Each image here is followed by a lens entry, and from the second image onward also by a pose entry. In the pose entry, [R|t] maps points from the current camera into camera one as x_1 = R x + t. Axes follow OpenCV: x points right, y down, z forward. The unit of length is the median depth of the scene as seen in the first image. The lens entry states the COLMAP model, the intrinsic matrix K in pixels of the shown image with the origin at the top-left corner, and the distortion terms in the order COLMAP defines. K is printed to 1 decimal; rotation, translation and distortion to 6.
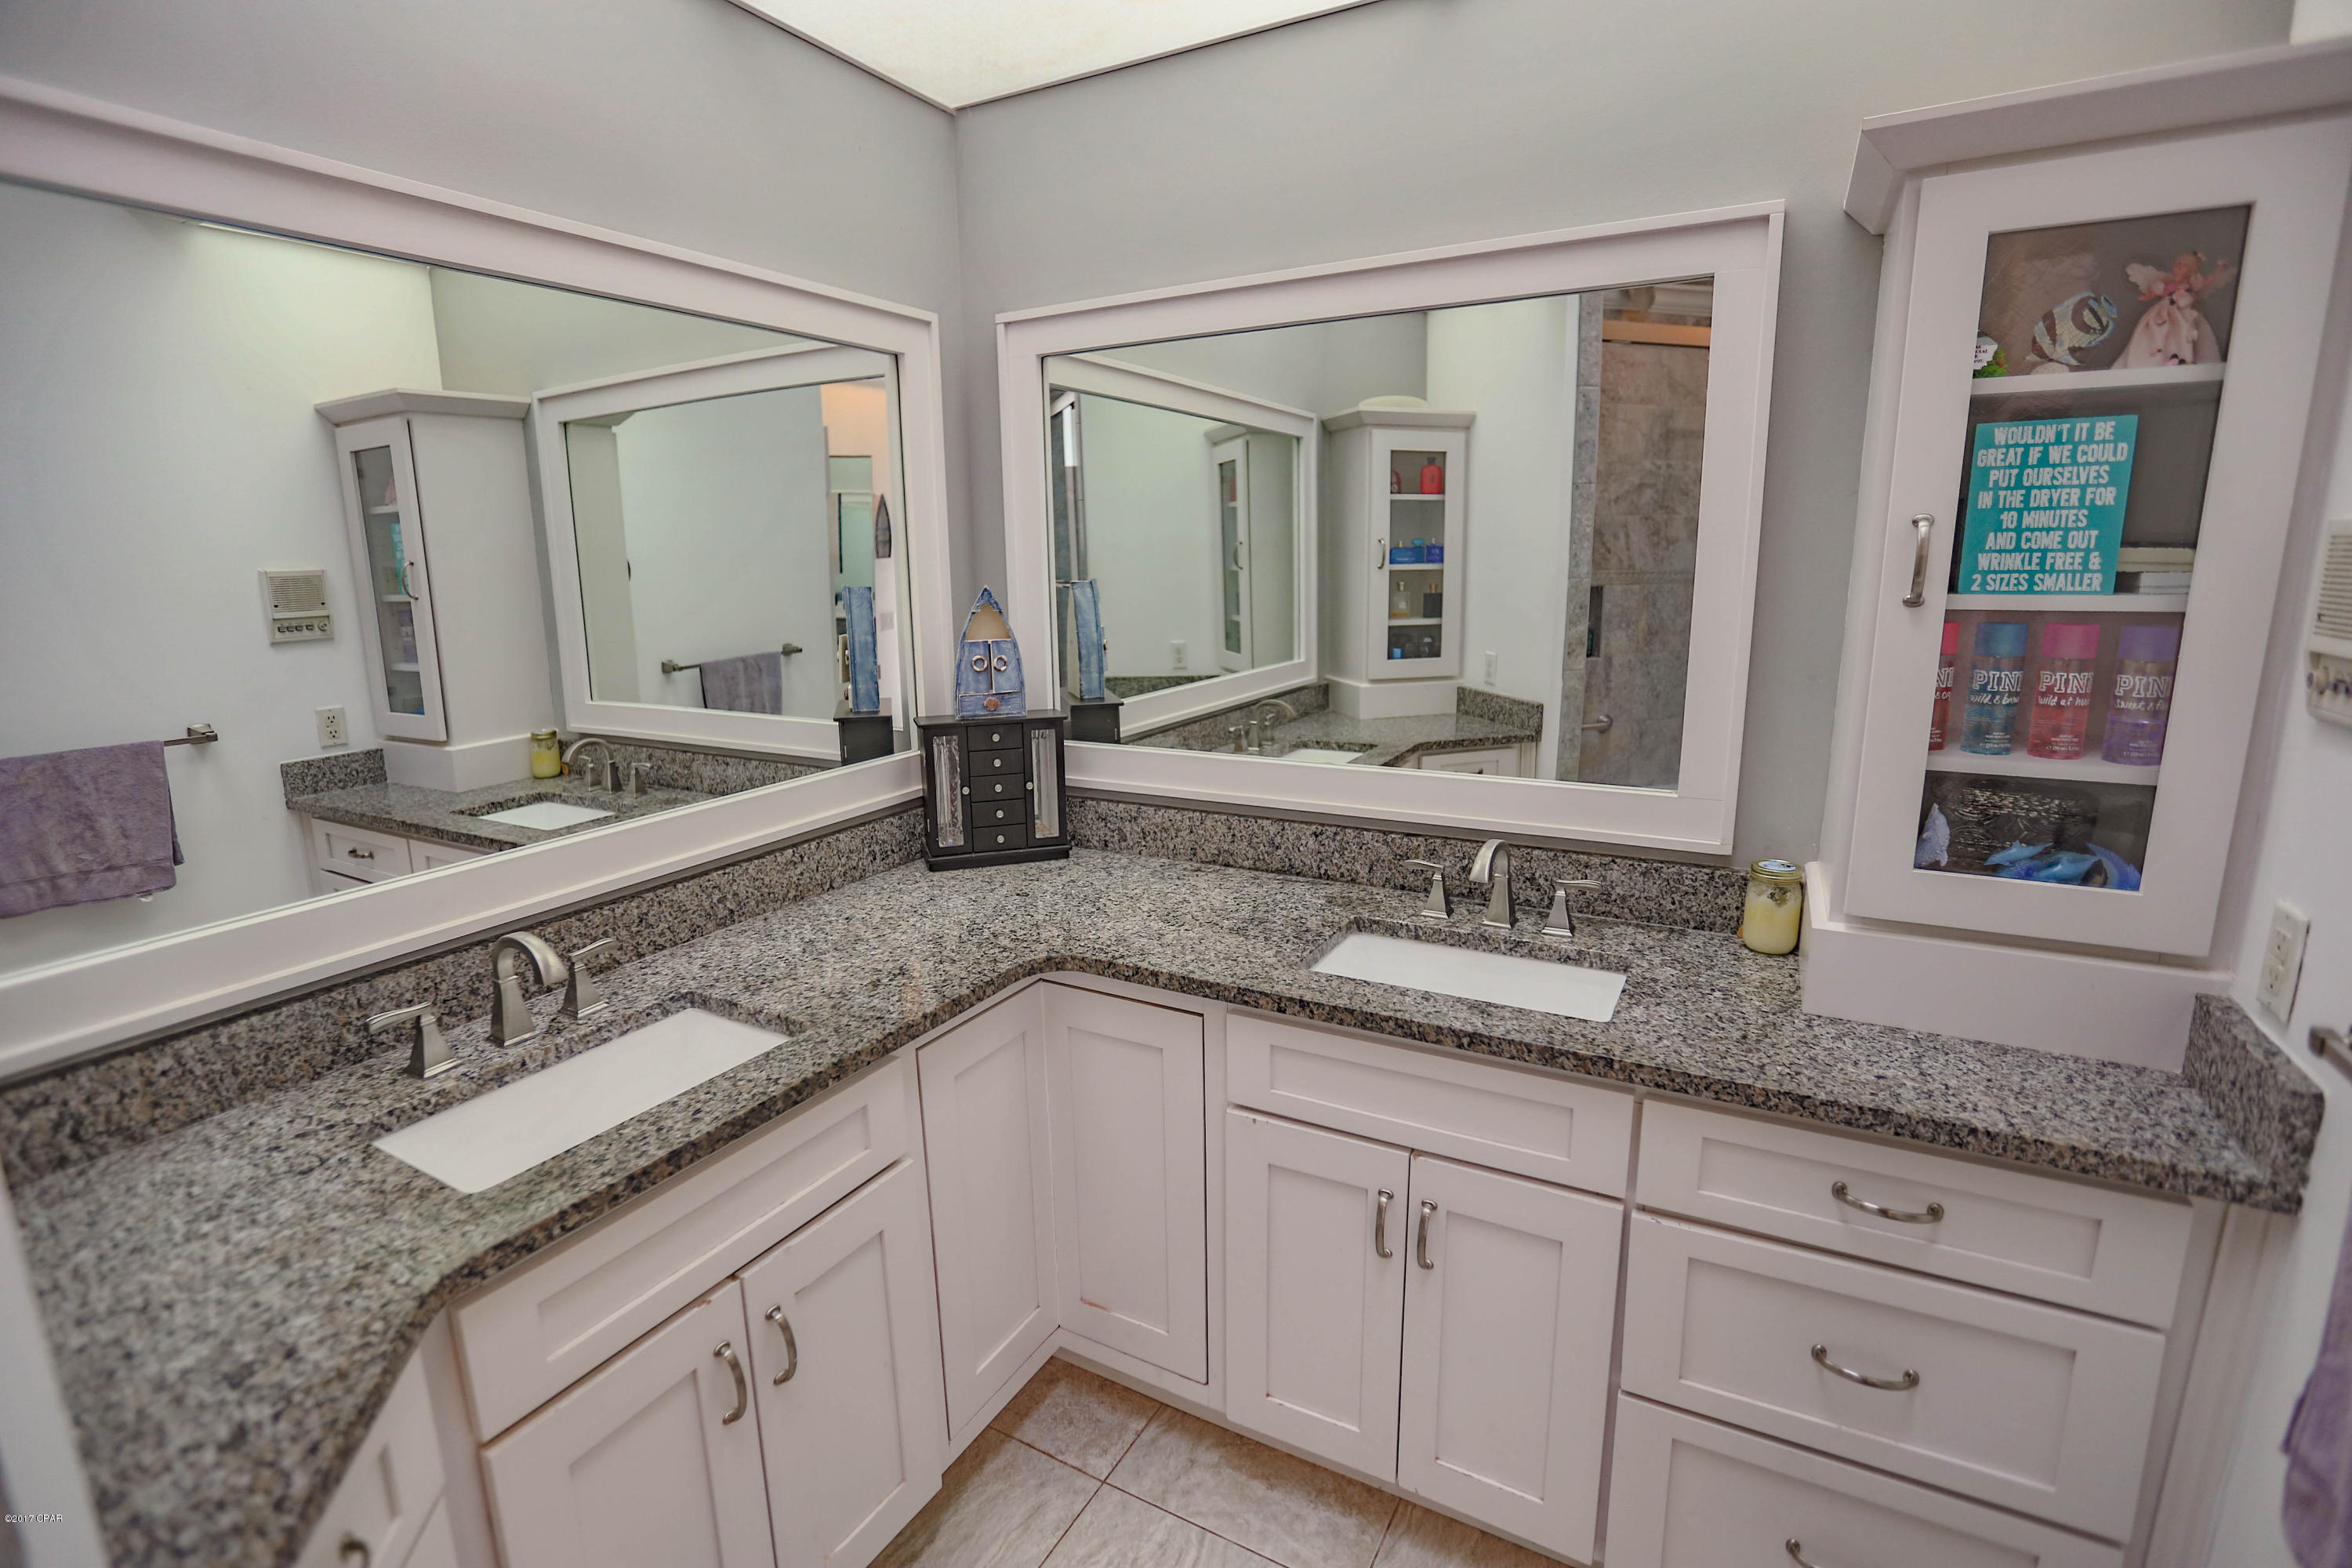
lens RADIAL K [[1090.6, 0, 1179.2], [0, 1090.6, 771.8], [0, 0, 1]] dist [-0.045305, 0.014890]
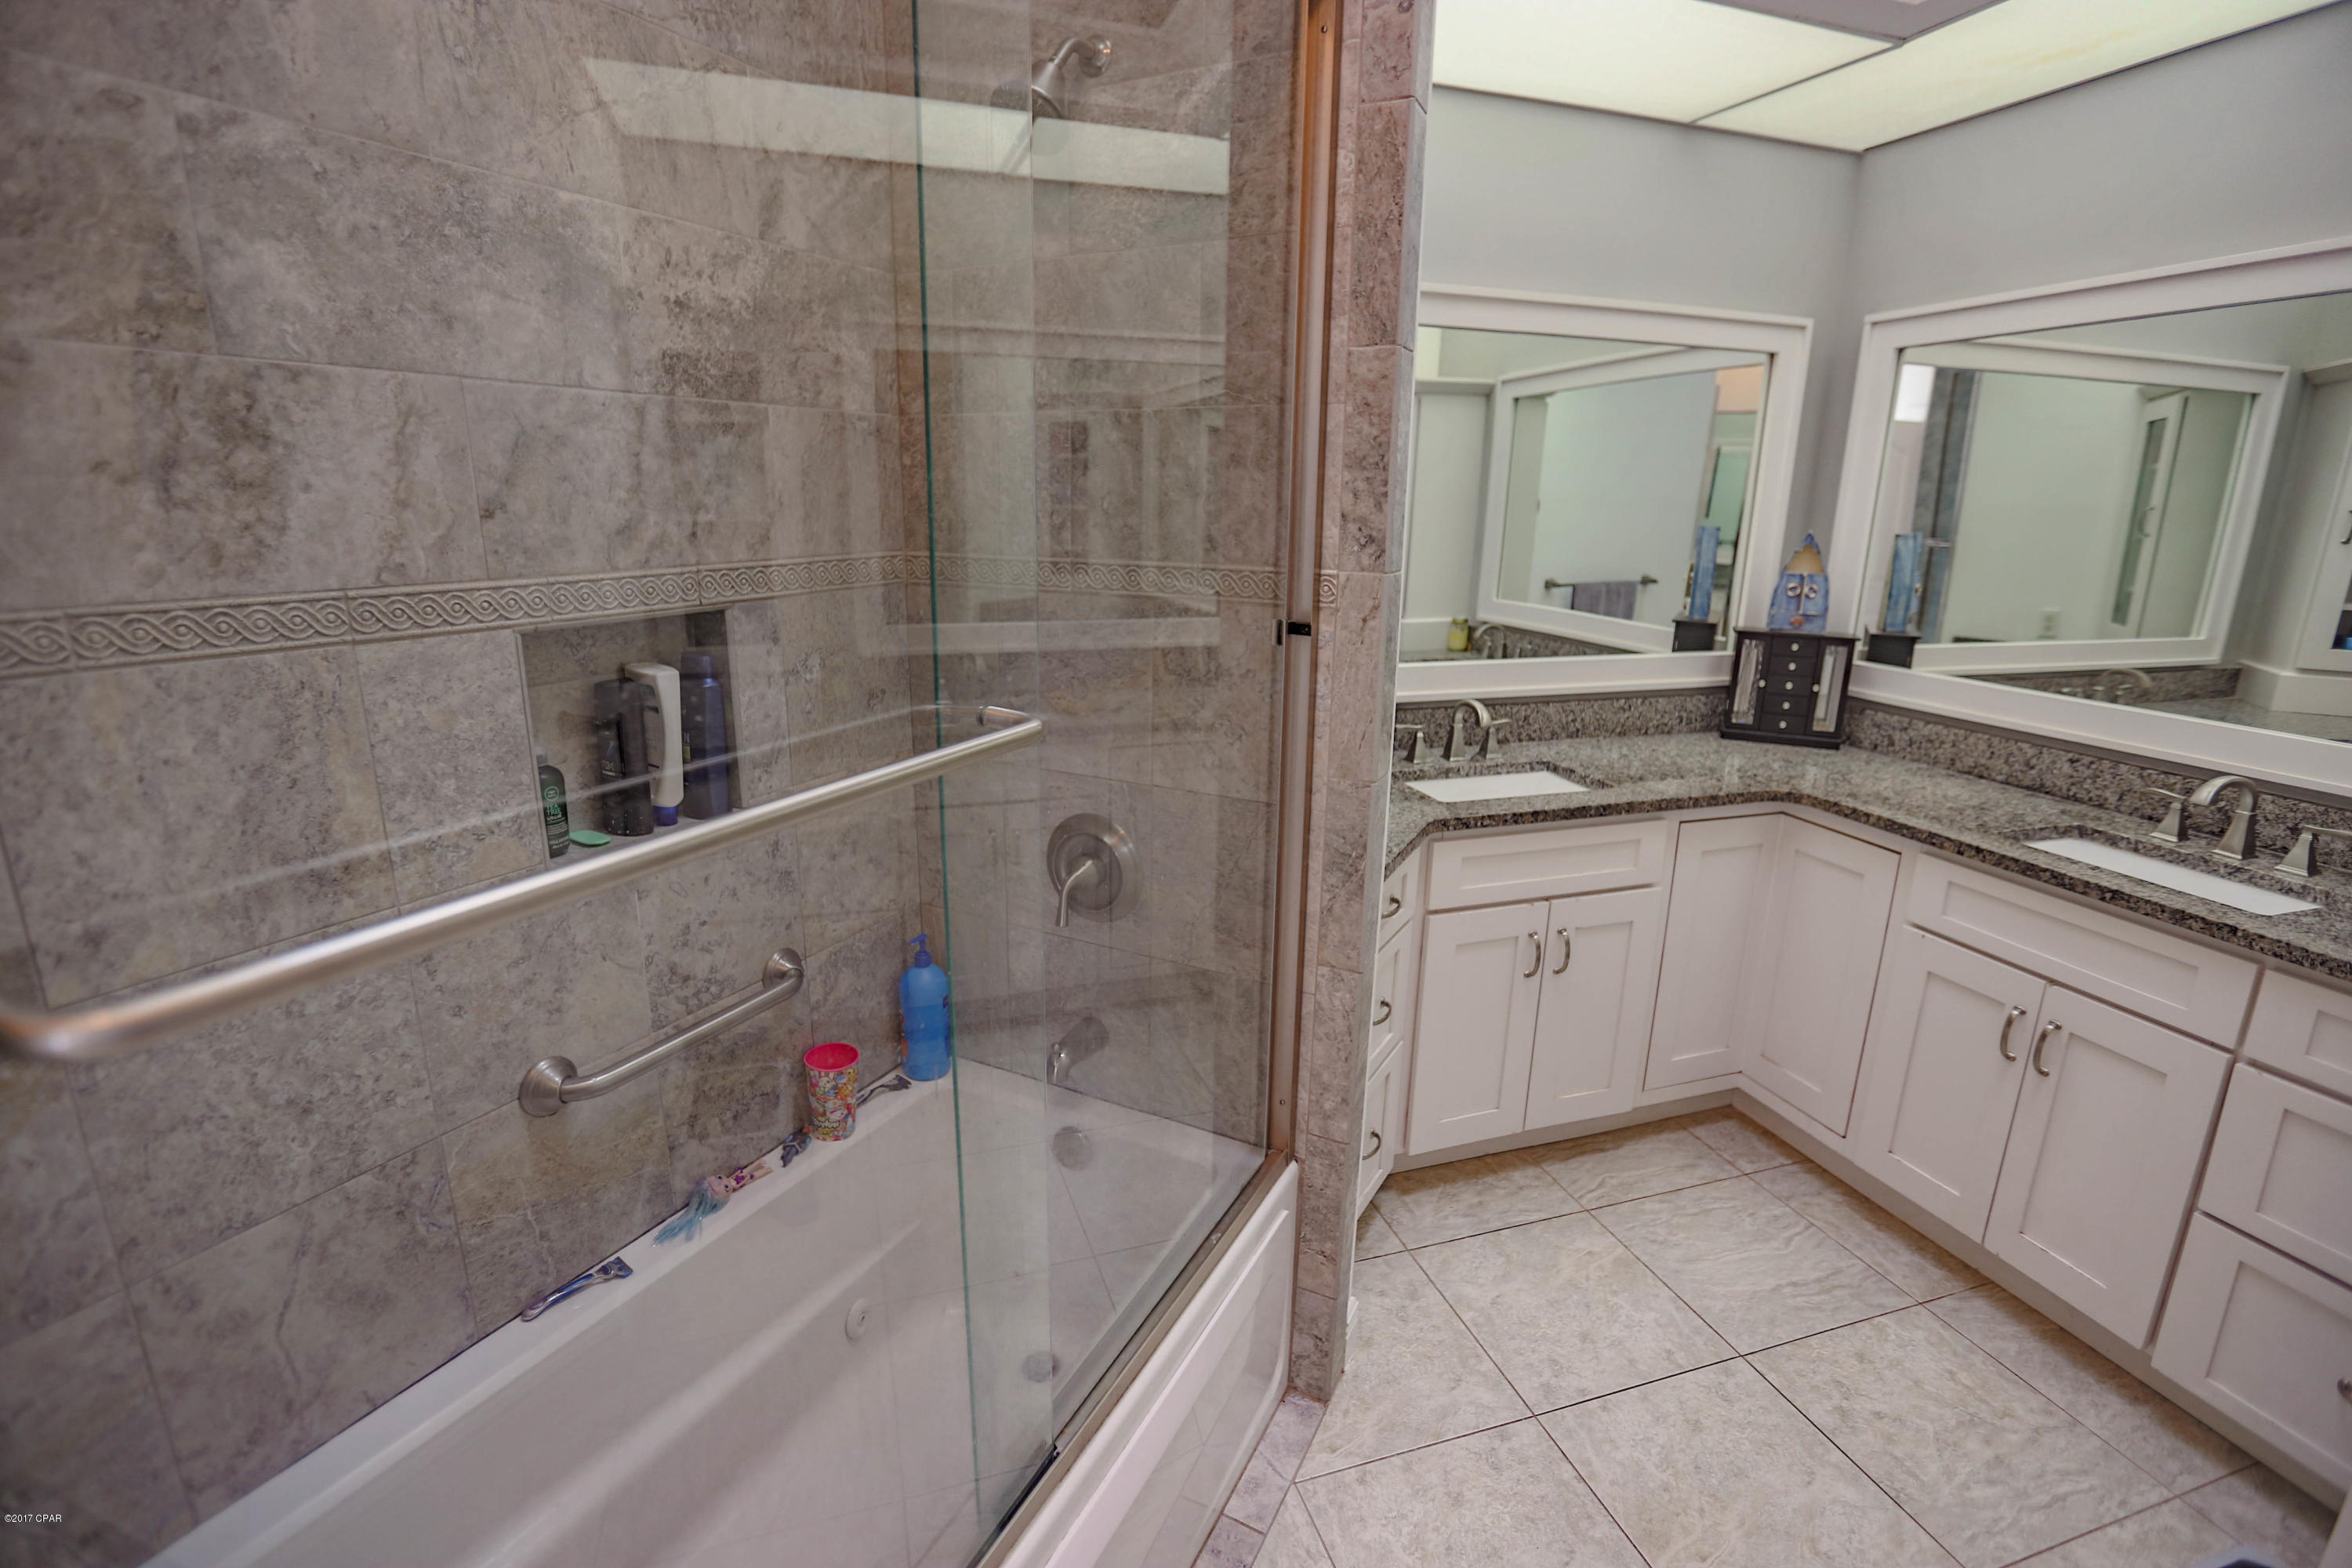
lens RADIAL K [[1090.6, 0, 1168.5], [0, 1090.6, 775.6], [0, 0, 1]] dist [-0.045305, 0.014890]
pose [[0.725878, 0.196769, -0.659078, 0.172172], [-0.160890, 0.980198, 0.115443, 0.094239], [0.668742, 0.022242, 0.743162, -0.476573]]
